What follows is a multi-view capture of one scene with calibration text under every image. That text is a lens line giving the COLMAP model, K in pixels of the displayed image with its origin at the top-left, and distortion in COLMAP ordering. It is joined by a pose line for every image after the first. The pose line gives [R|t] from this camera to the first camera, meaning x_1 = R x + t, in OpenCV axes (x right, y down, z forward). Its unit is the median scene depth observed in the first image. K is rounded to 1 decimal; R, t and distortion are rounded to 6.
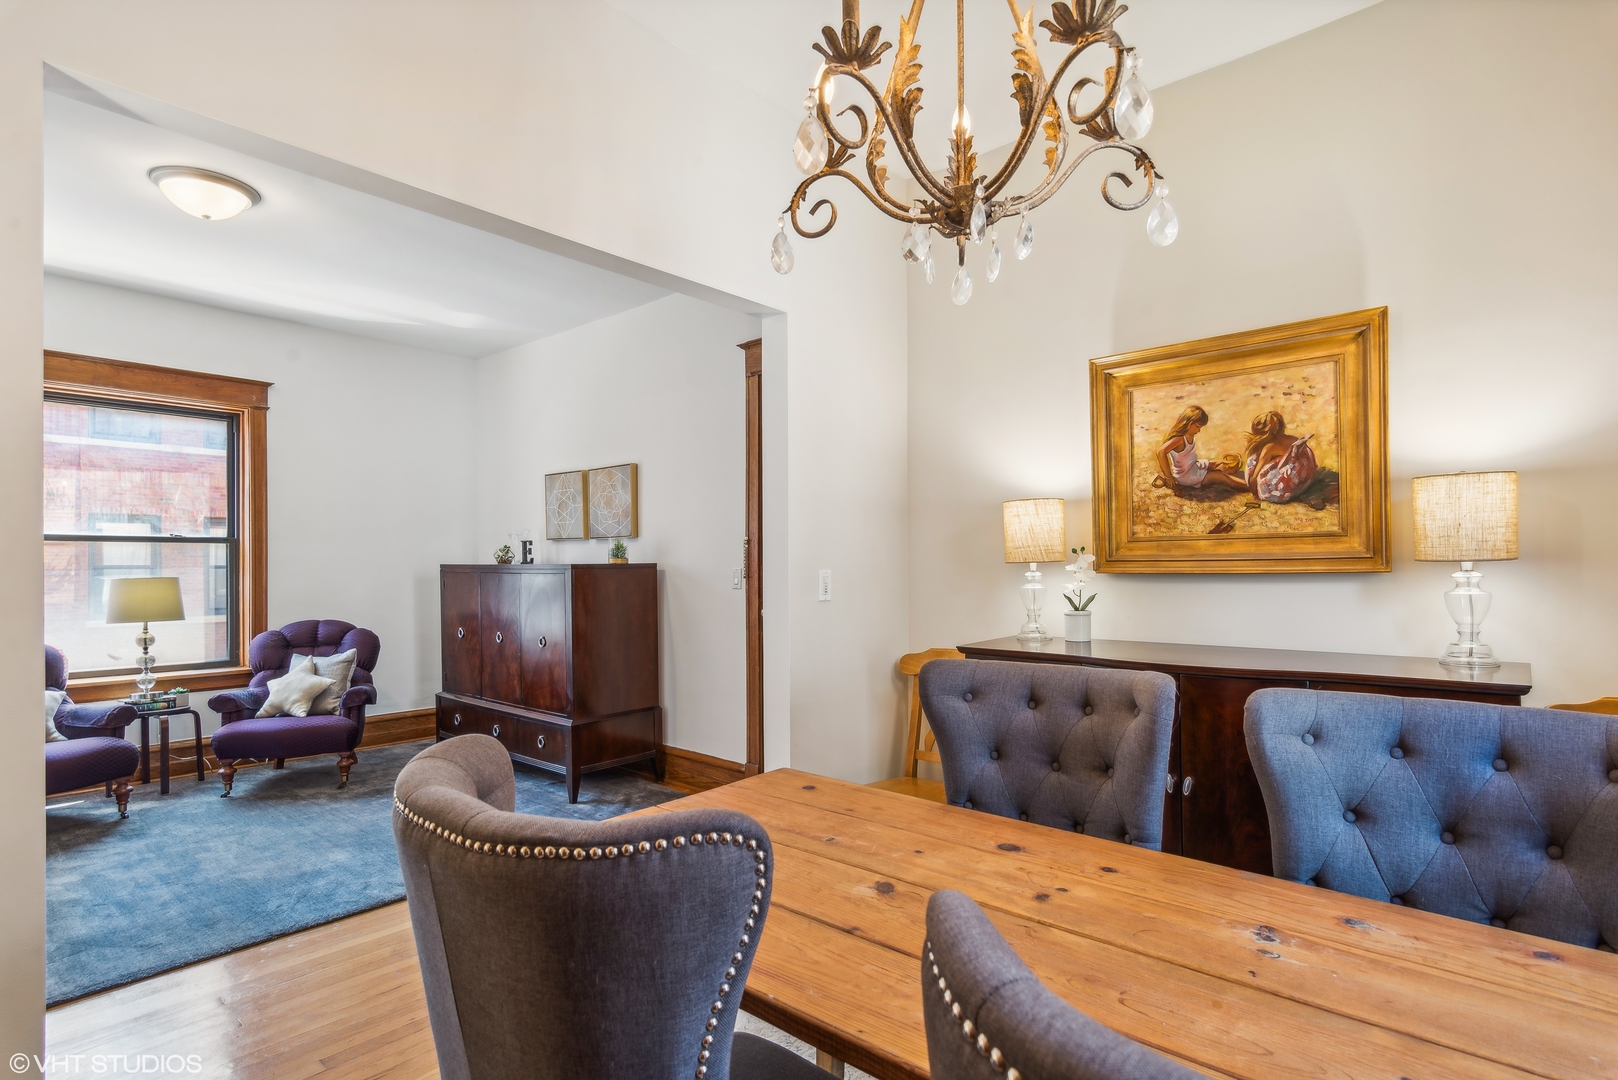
lens RADIAL K [[805.6, 0, 807.9], [0, 805.6, 568.9], [0, 0, 1]] dist [0.007705, -0.002772]
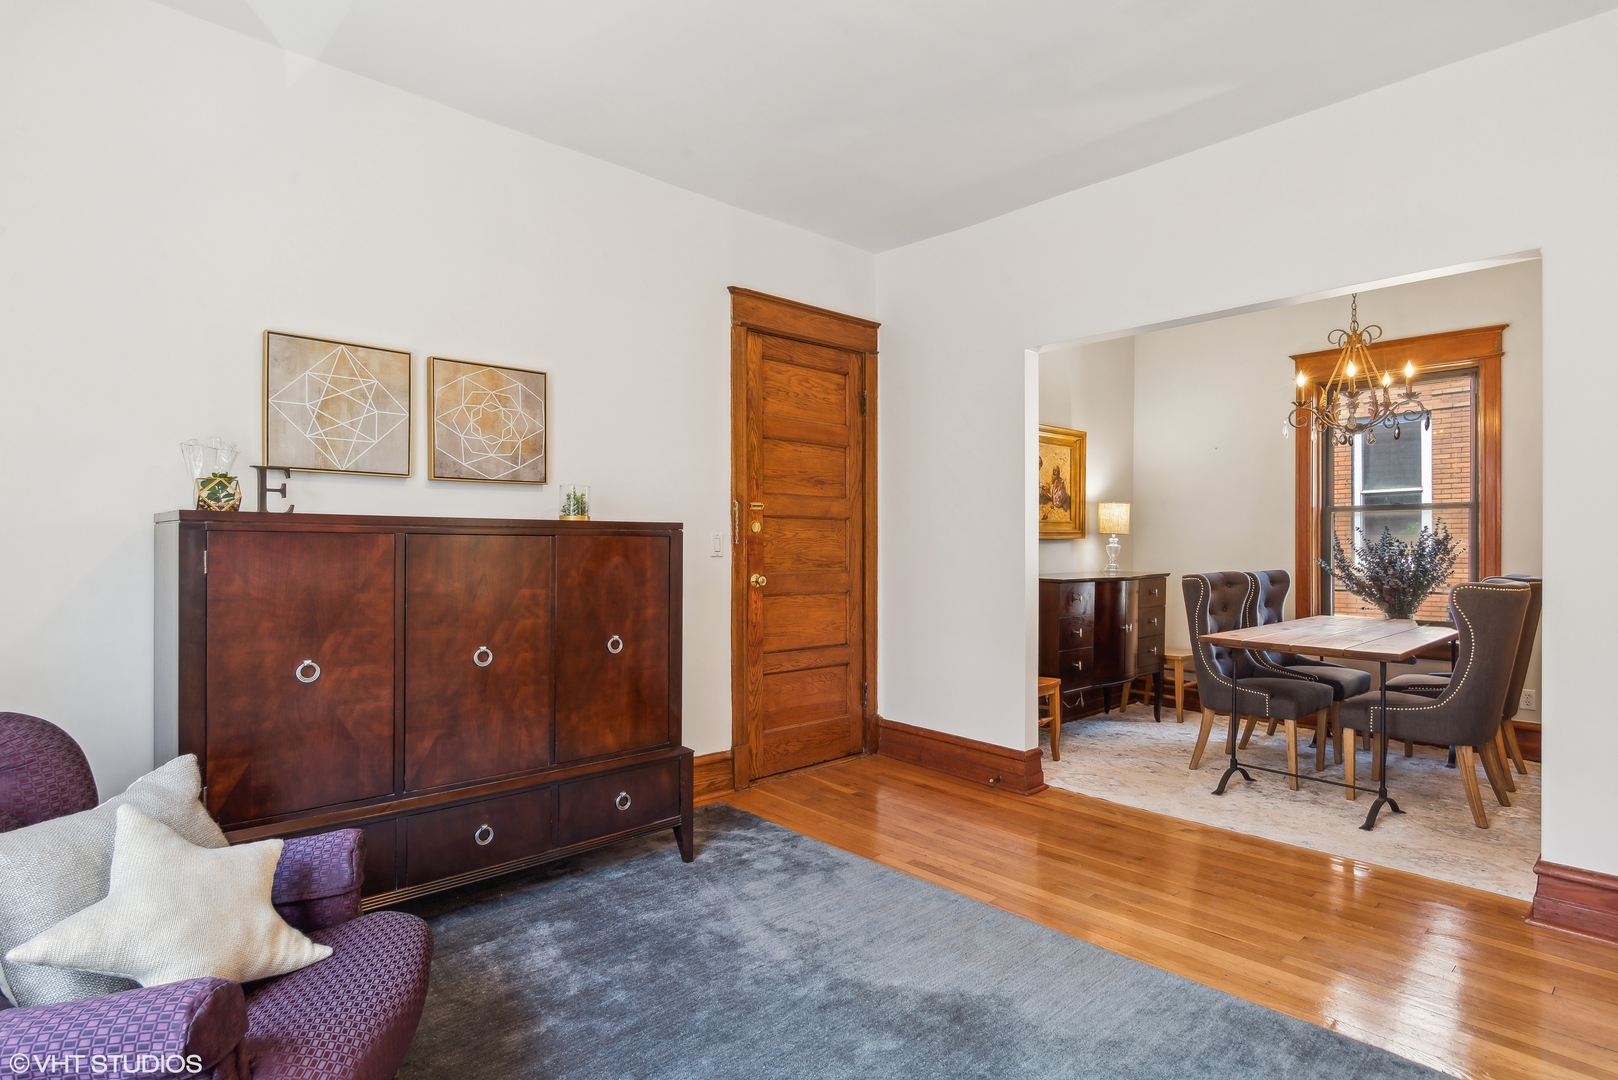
lens RADIAL K [[826.3, 0, 803.2], [0, 826.3, 550.7], [0, 0, 1]] dist [0.001370, -0.001615]
pose [[0.116209, 0.001070, 0.993224, -0.972898], [0.006904, 0.999974, -0.001885, 0.020564], [-0.993201, 0.007076, 0.116198, 0.793979]]
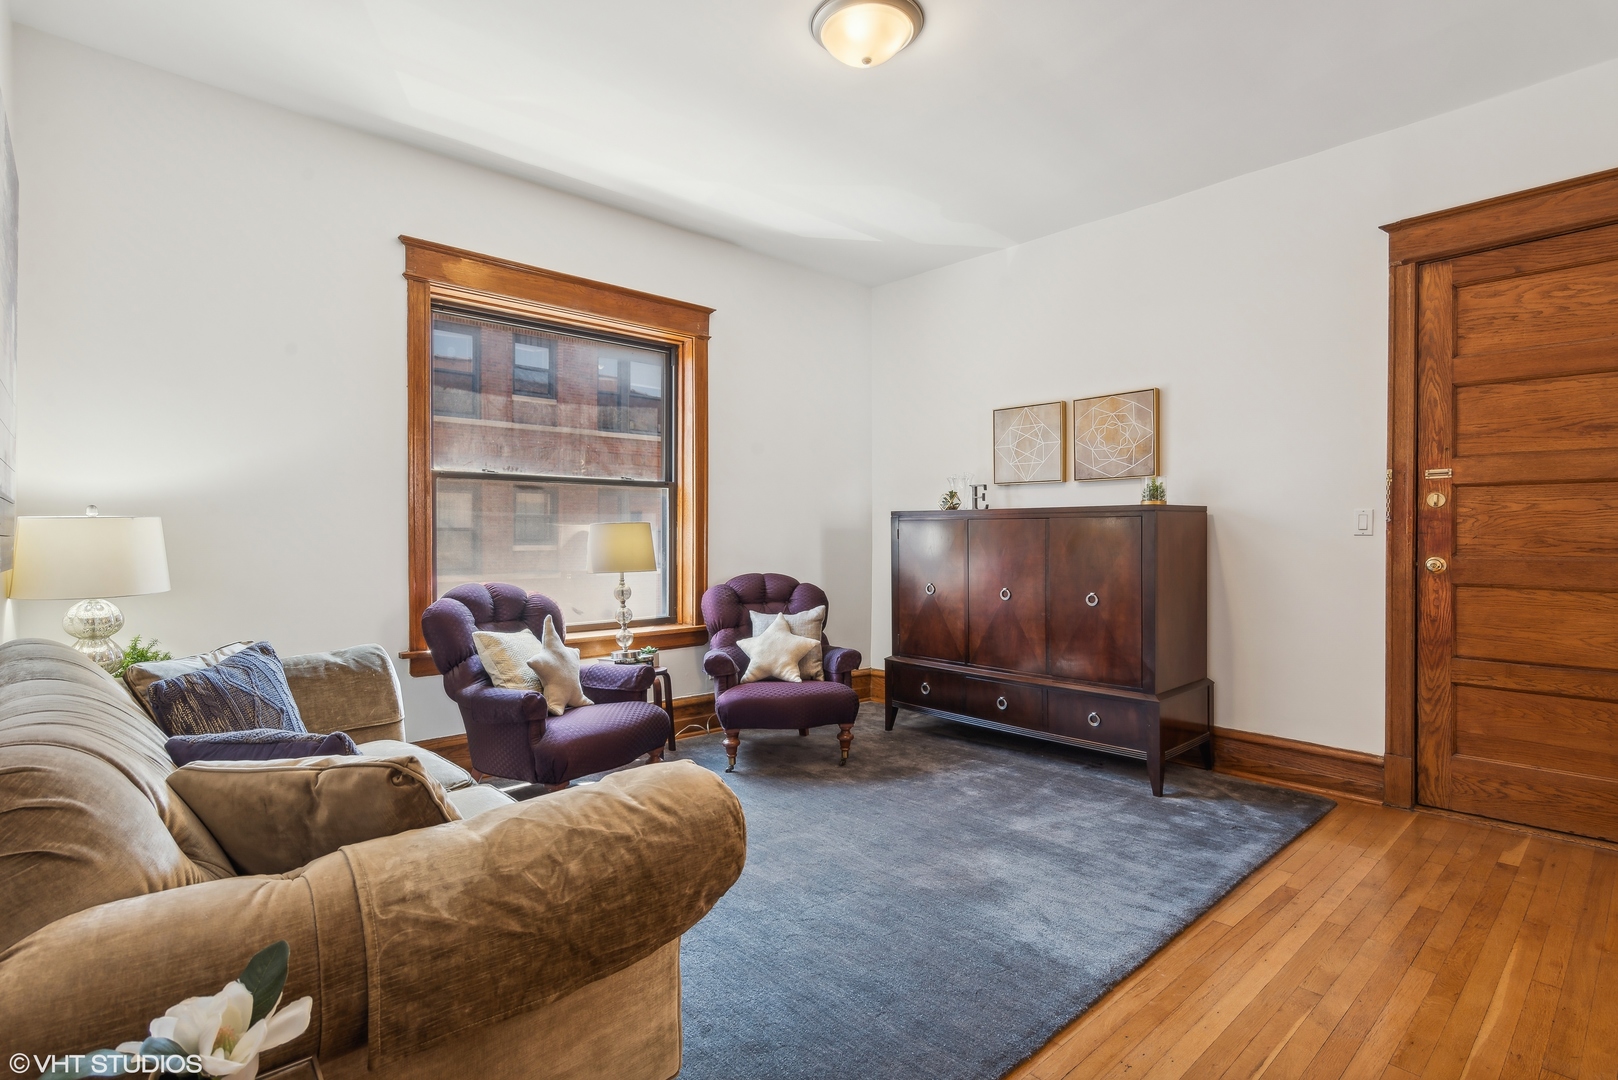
lens RADIAL K [[805.6, 0, 804.3], [0, 805.6, 538.6], [0, 0, 1]] dist [0.007705, -0.002772]
pose [[0.993855, 0.002299, -0.110666, -0.544779], [-0.002181, 0.999997, 0.001186, 0.028044], [0.110669, -0.000938, 0.993857, 0.141540]]
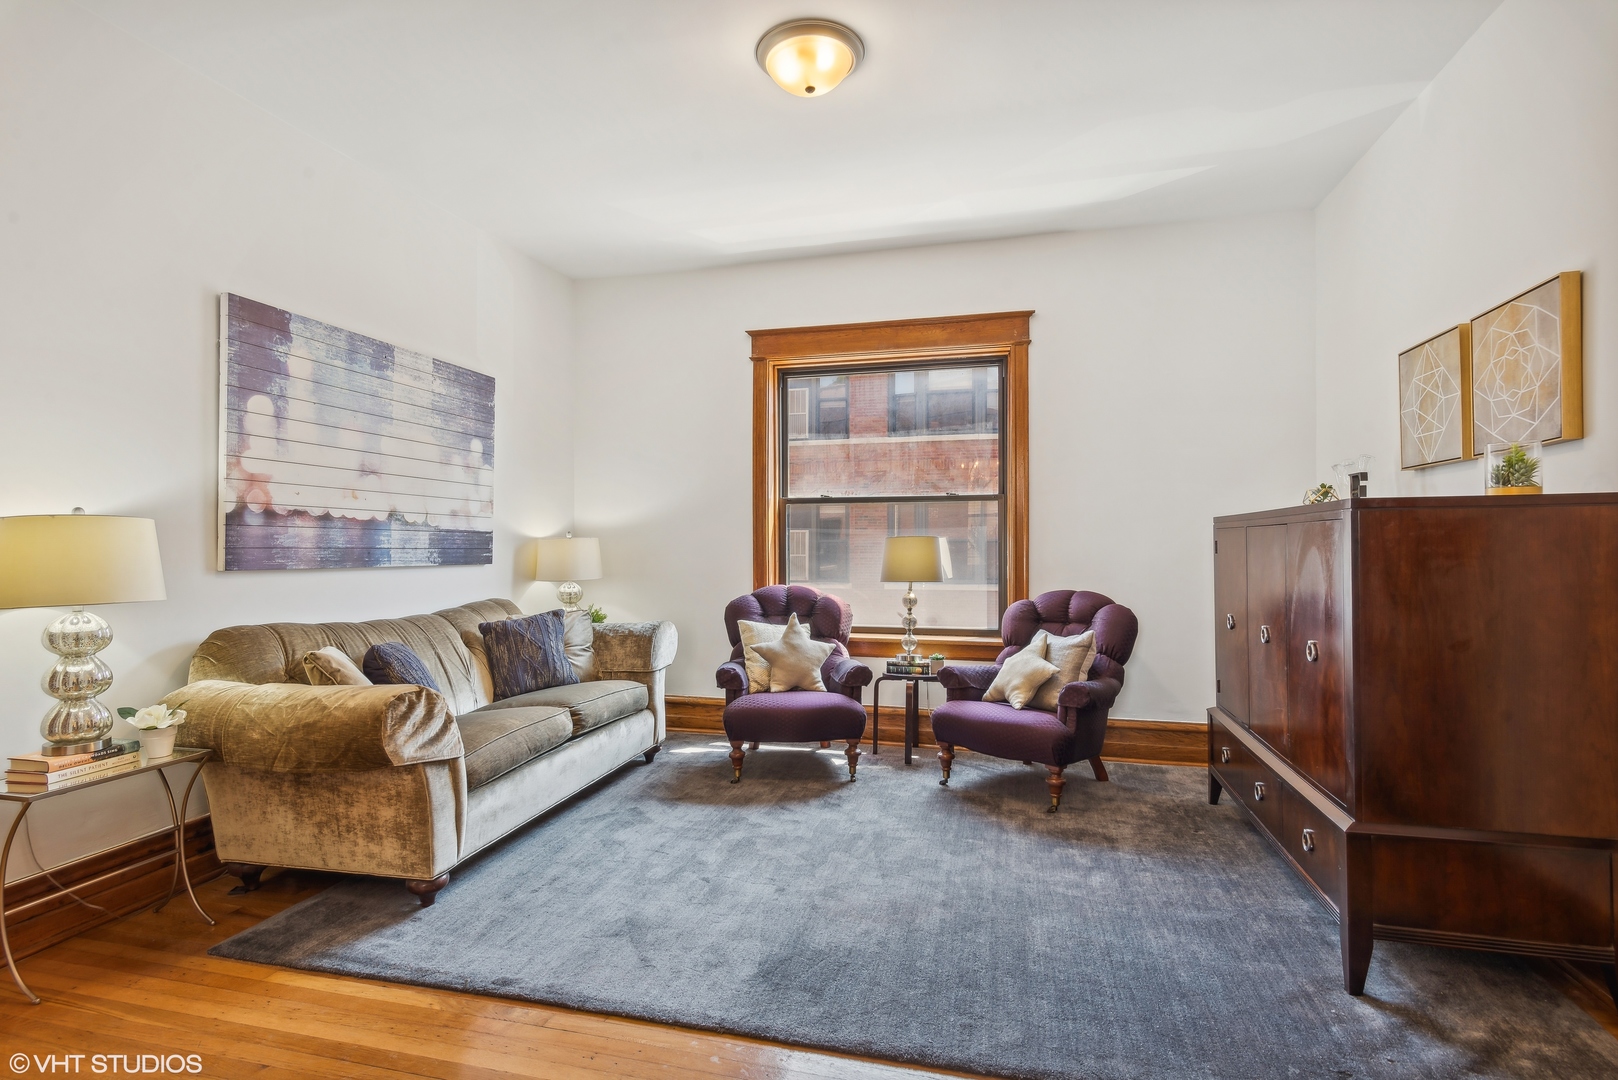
lens RADIAL K [[805.6, 0, 807.1], [0, 805.6, 546.7], [0, 0, 1]] dist [0.007705, -0.002772]
pose [[0.441595, 0.002749, -0.897210, -0.002372], [-0.005393, 0.999985, 0.000410, 0.024567], [0.897198, 0.004658, 0.441603, 0.480605]]
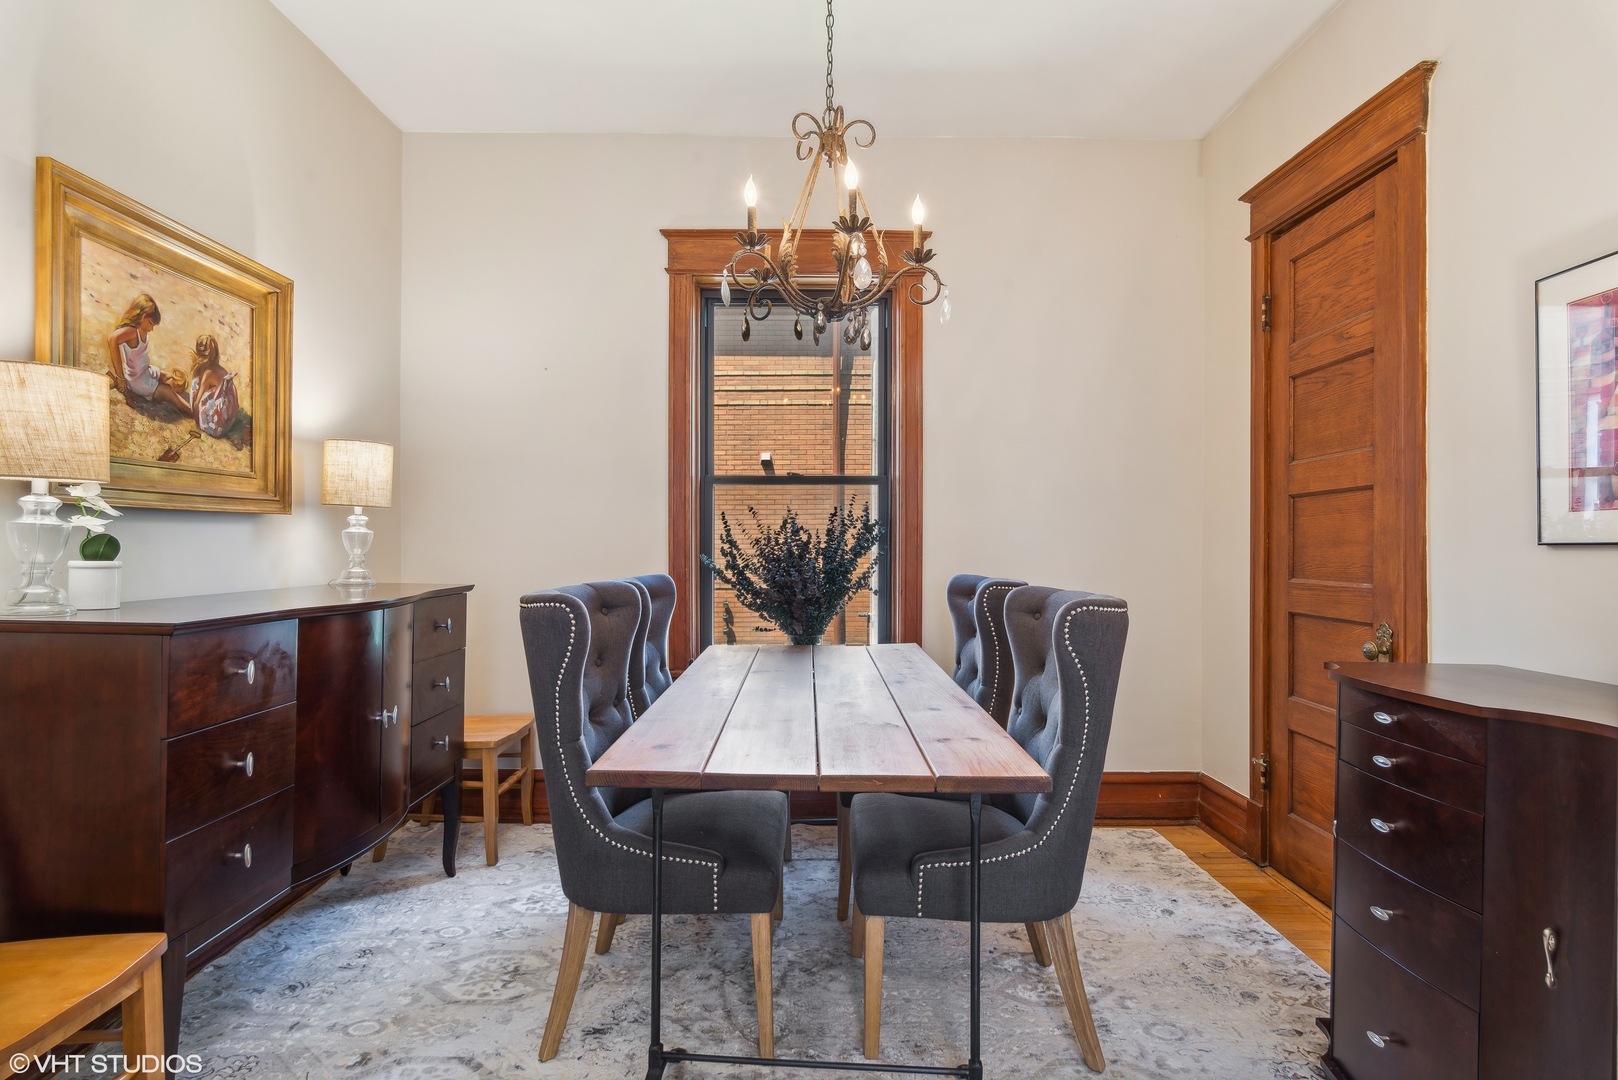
lens RADIAL K [[826.3, 0, 807.6], [0, 826.3, 551.9], [0, 0, 1]] dist [0.001370, -0.001615]
pose [[-0.661232, -0.001775, 0.750179, -0.322028], [0.006360, 0.999948, 0.007972, 0.026491], [-0.750154, 0.010043, -0.661187, 0.619088]]
